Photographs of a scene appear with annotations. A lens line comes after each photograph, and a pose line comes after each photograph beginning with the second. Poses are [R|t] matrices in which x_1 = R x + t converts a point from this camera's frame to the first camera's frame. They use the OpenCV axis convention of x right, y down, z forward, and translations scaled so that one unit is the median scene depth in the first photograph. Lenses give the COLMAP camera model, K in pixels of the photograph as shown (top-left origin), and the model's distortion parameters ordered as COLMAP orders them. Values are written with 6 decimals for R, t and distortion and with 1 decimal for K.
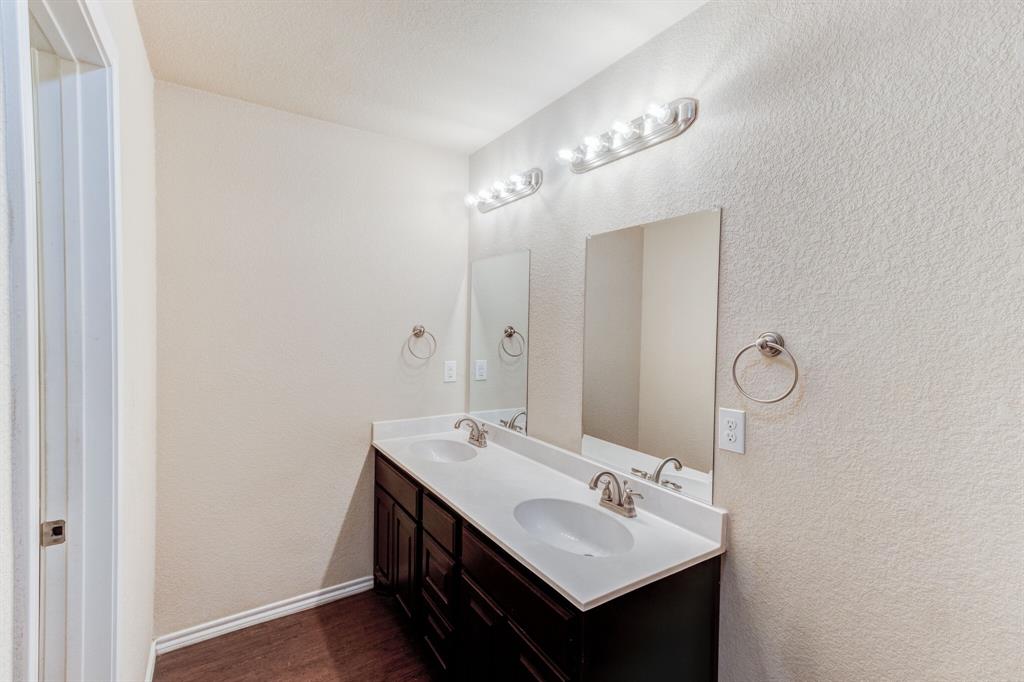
lens RADIAL K [[466.1, 0, 515.0], [0, 466.1, 339.9], [0, 0, 1]] dist [0.020595, 0.001840]
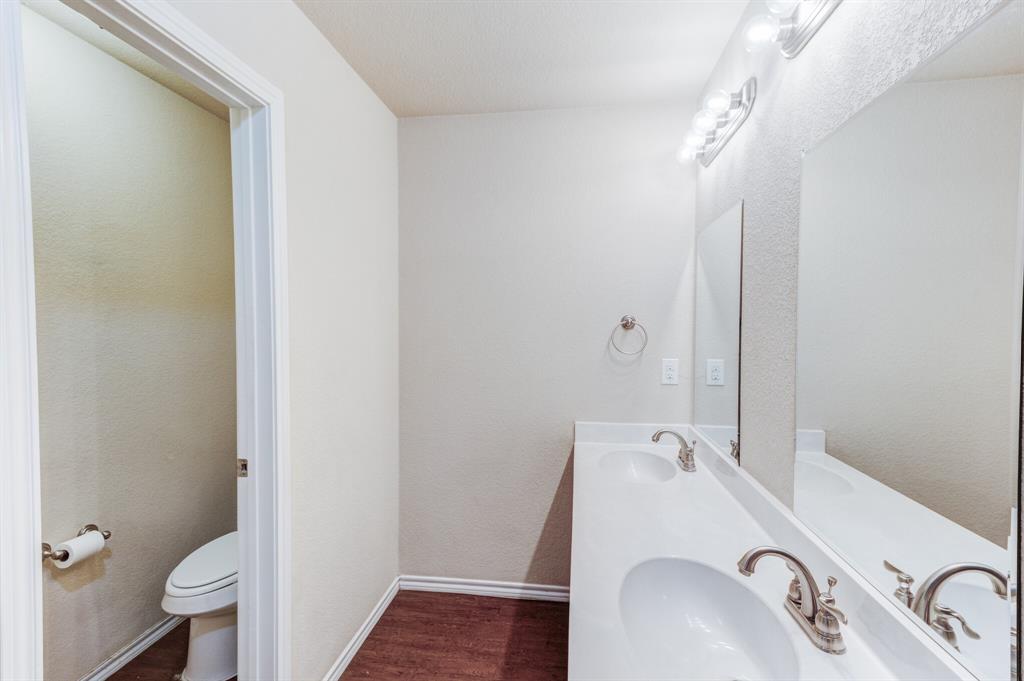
lens RADIAL K [[466.1, 0, 512.4], [0, 466.1, 338.2], [0, 0, 1]] dist [0.020595, 0.001840]
pose [[0.757595, 0.004327, -0.652710, 0.234571], [-0.011090, 0.999919, -0.006243, 0.021895], [0.652630, 0.011968, 0.757582, 0.253435]]
